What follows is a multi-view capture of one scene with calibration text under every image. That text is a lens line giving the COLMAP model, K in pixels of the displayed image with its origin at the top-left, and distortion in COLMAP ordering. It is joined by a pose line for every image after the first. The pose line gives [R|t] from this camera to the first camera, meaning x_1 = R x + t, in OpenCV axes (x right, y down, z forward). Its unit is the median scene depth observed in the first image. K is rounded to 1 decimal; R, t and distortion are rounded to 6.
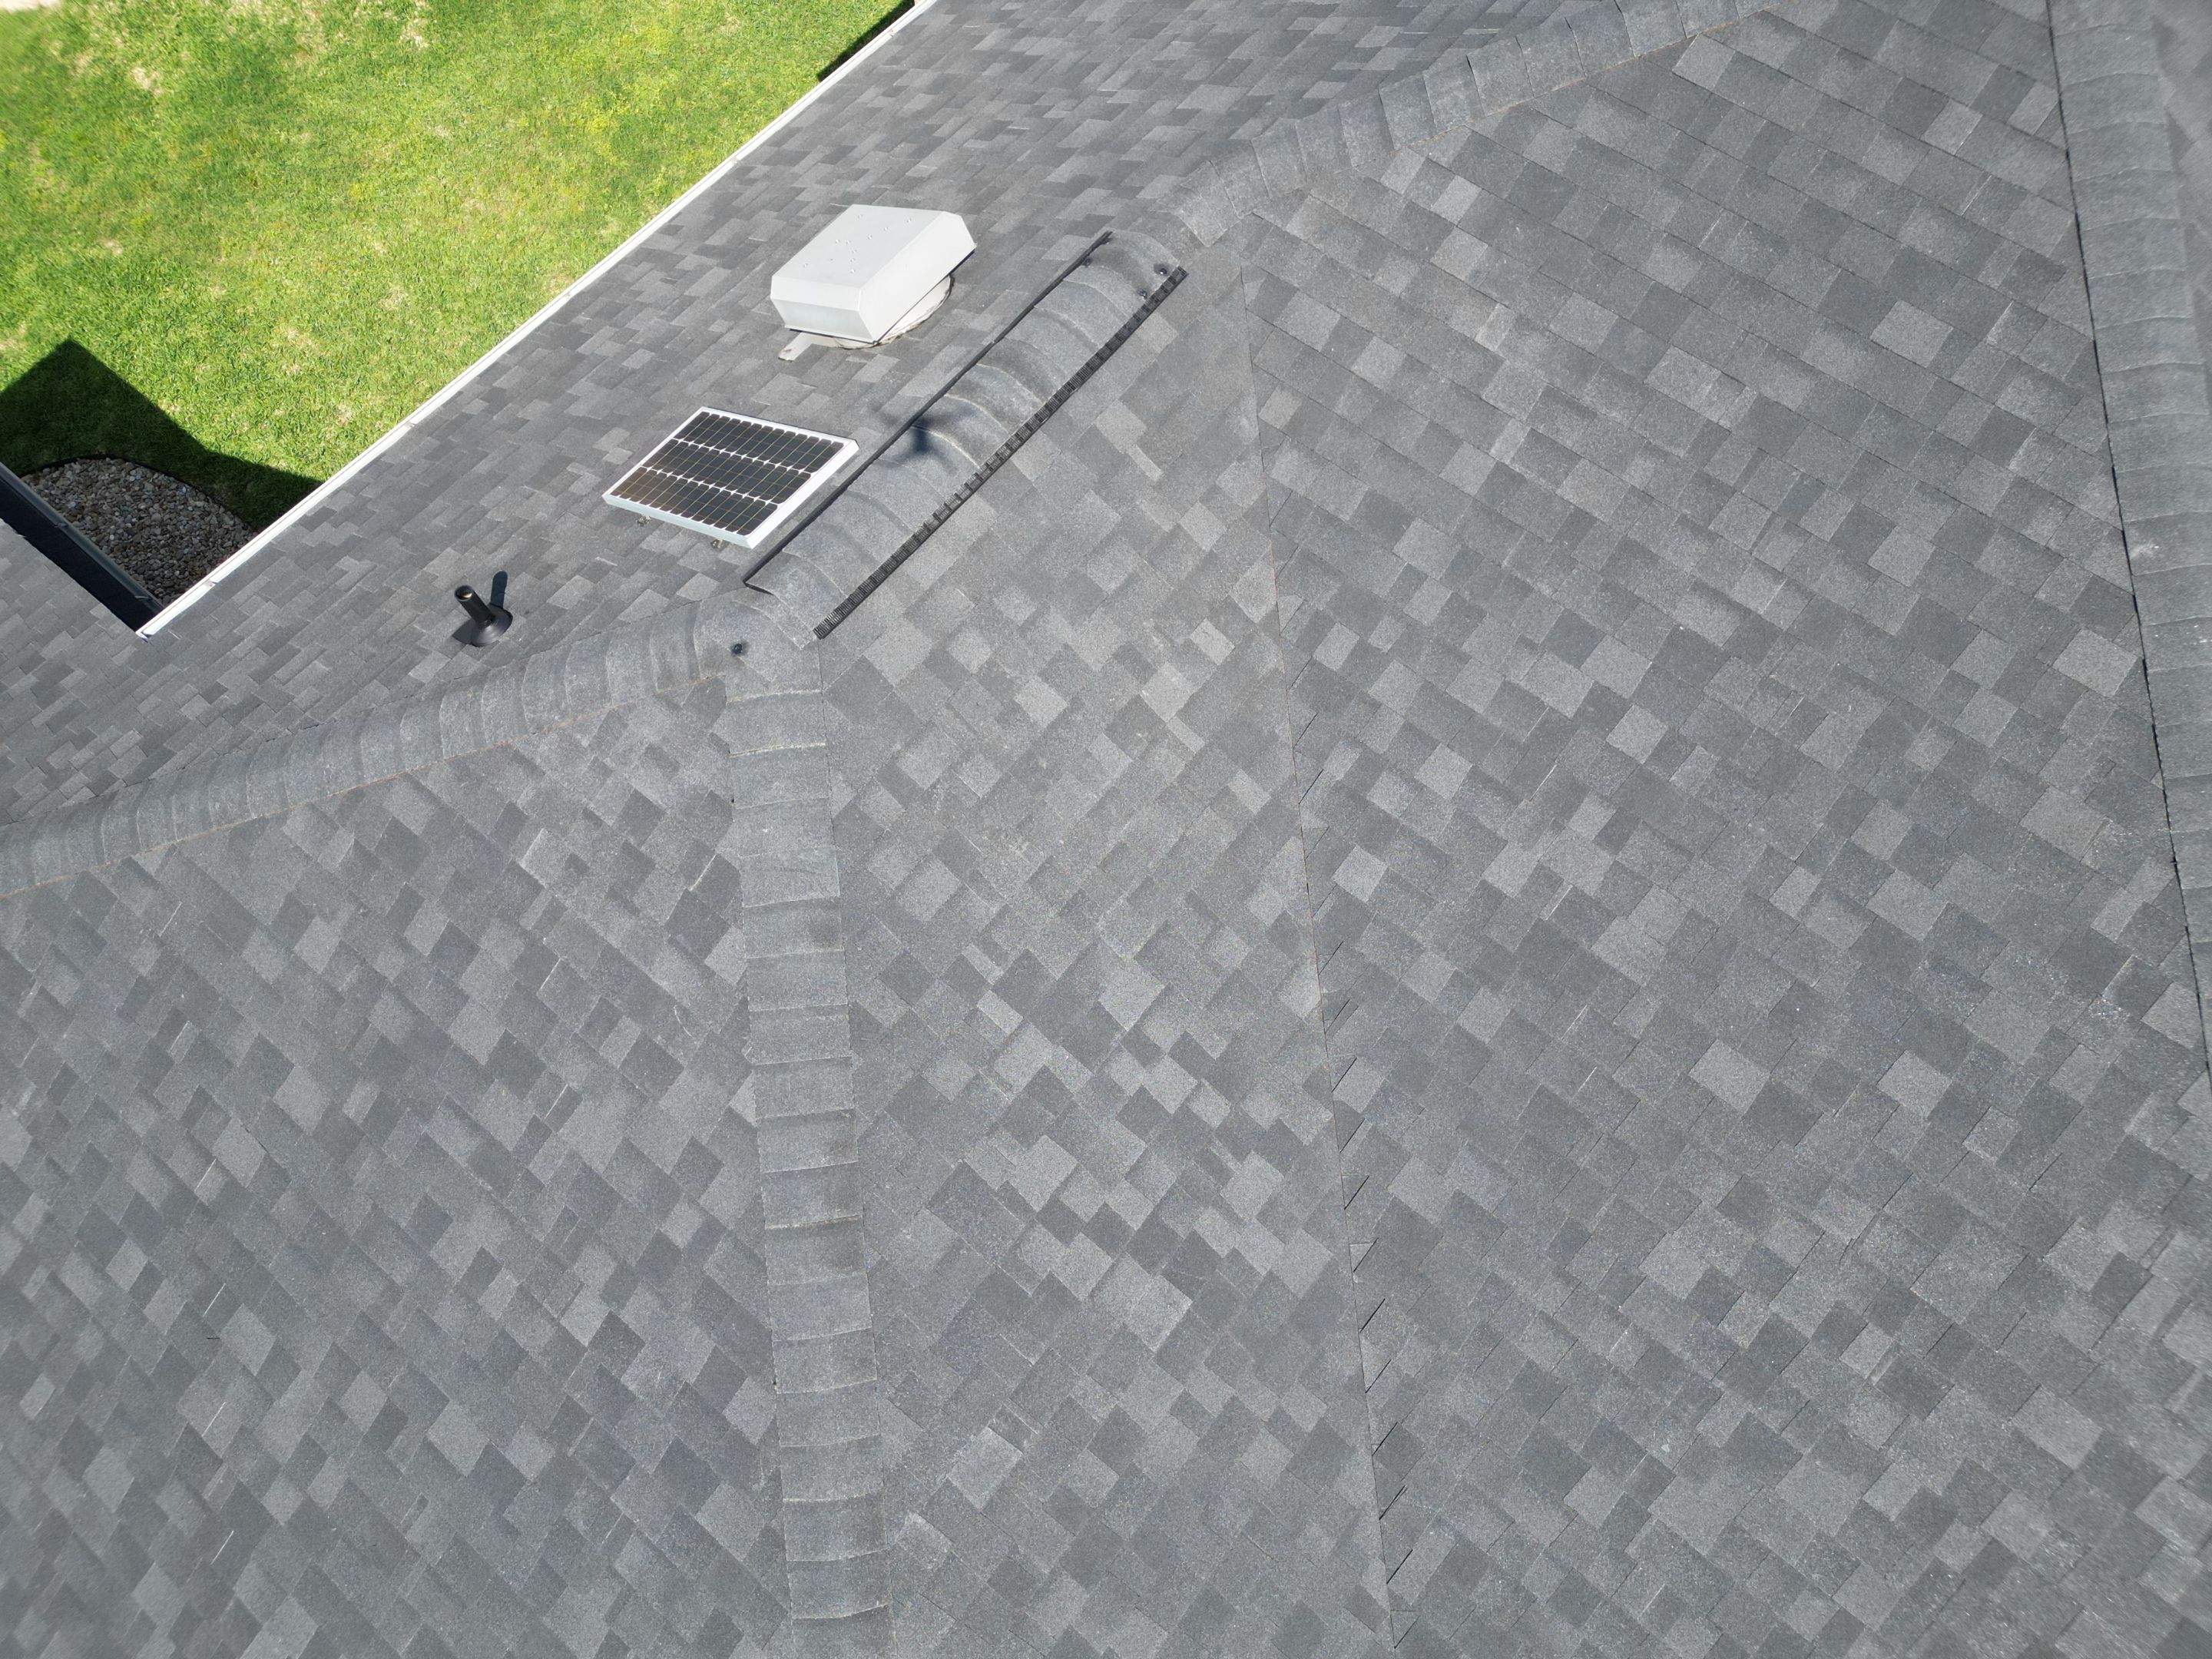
lens RADIAL K [[1544.8, 0, 1102.4], [0, 1544.8, 829.7], [0, 0, 1]] dist [0.082293, -0.085700]
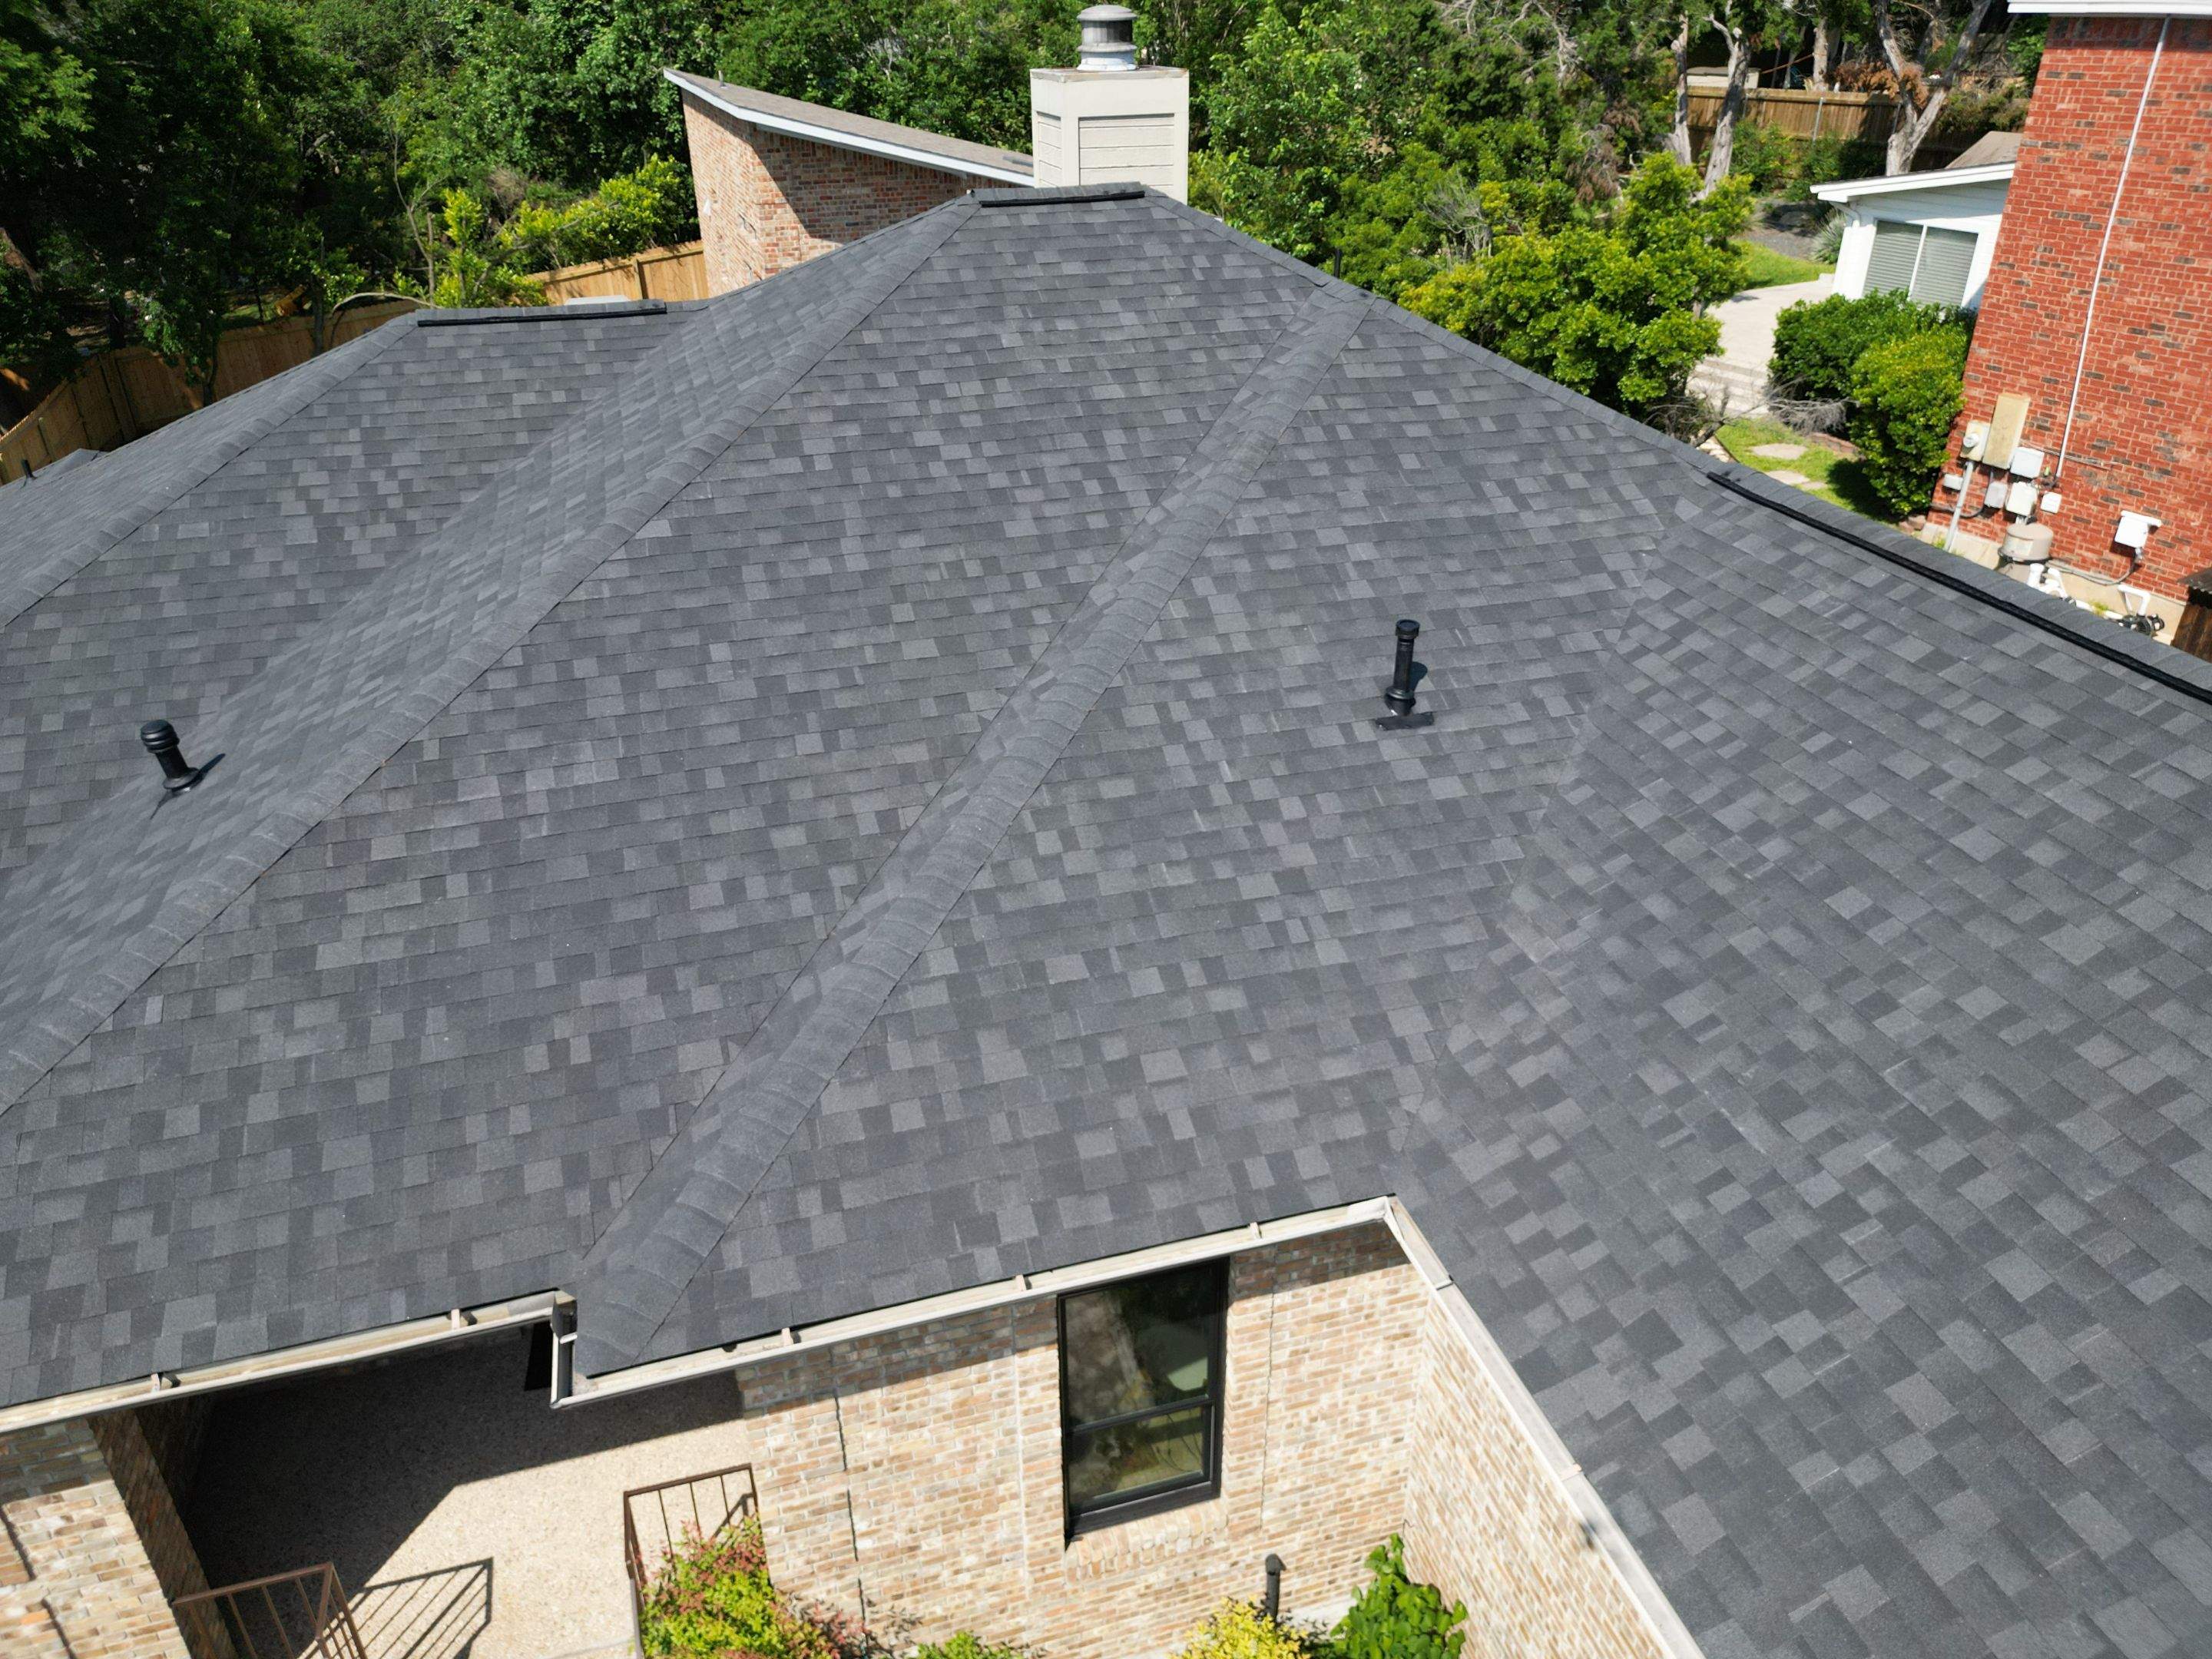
lens RADIAL K [[1552.9, 0, 1103.3], [0, 1552.9, 832.0], [0, 0, 1]] dist [0.069093, -0.077648]
pose [[0.823021, 0.278811, -0.494874, 2.063322], [-0.515350, 0.732894, -0.444163, 0.964043], [0.238852, 0.620589, 0.746873, -0.122207]]
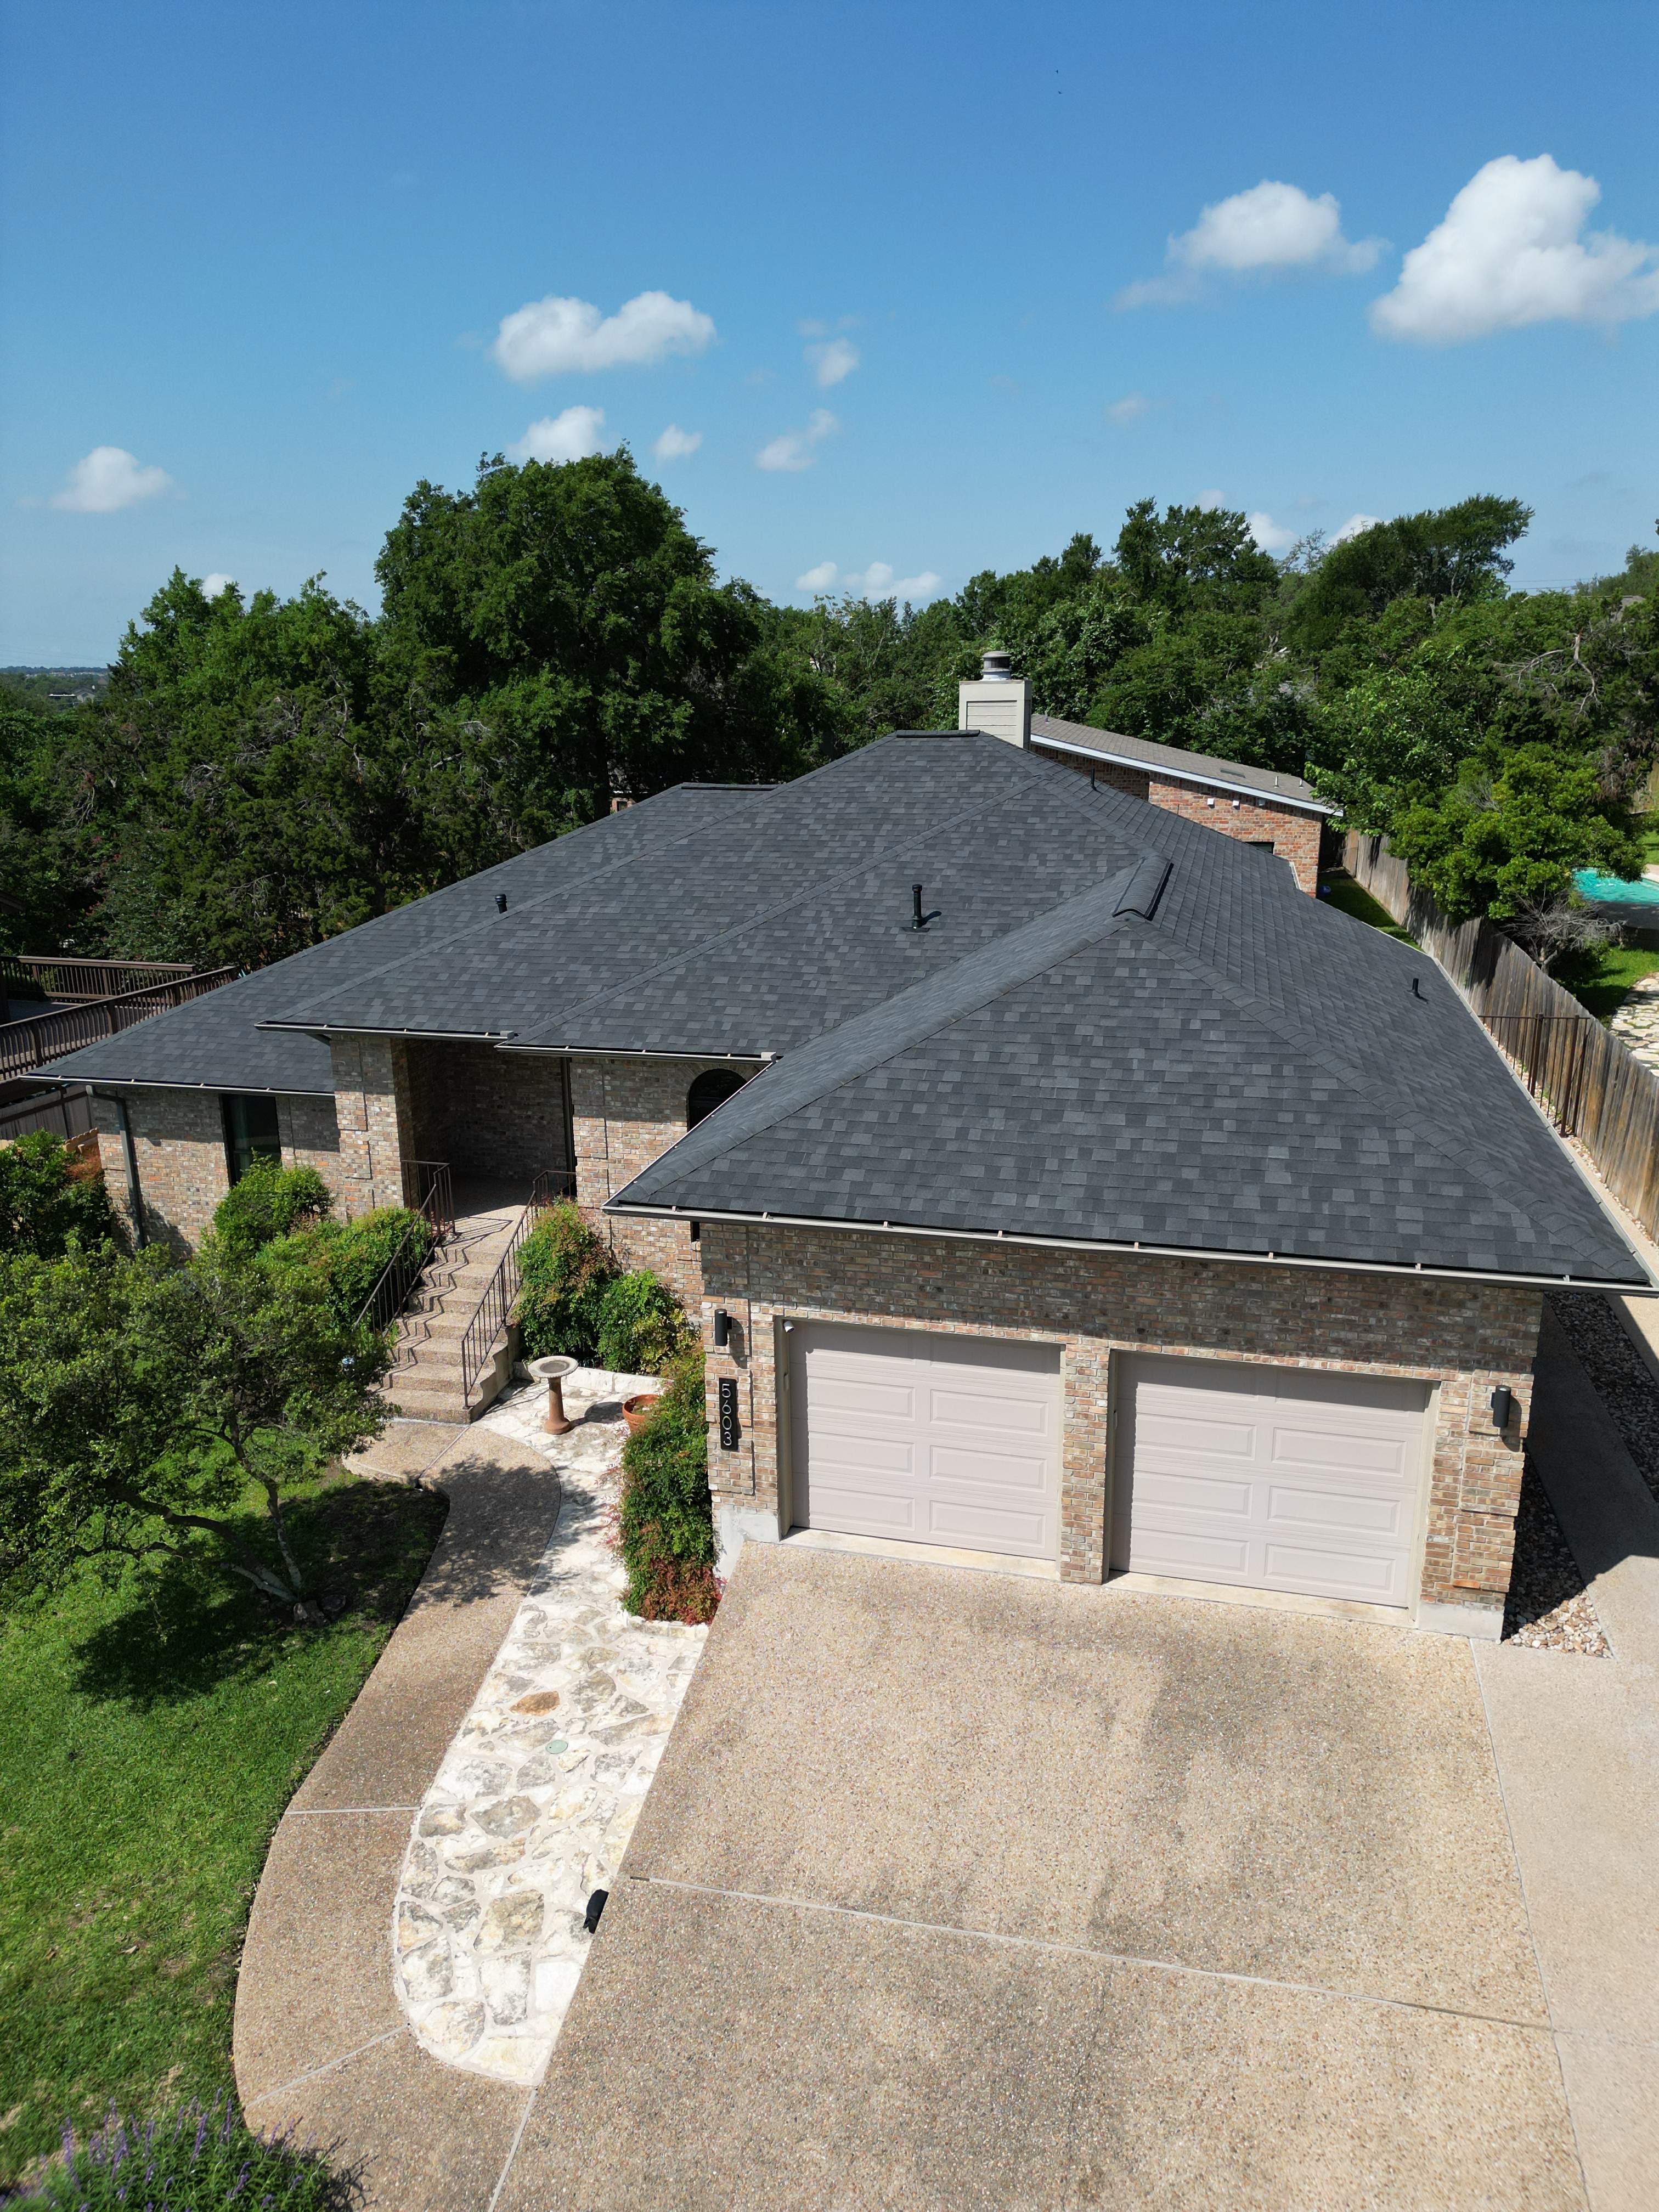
lens RADIAL K [[1547.3, 0, 829.5], [0, 1547.3, 1106.0], [0, 0, 1]] dist [0.083471, -0.091157]
pose [[0.421576, 0.250965, -0.871373, 4.760696], [-0.819874, 0.516026, -0.248039, 1.294440], [0.387402, 0.818983, 0.423304, -0.194722]]
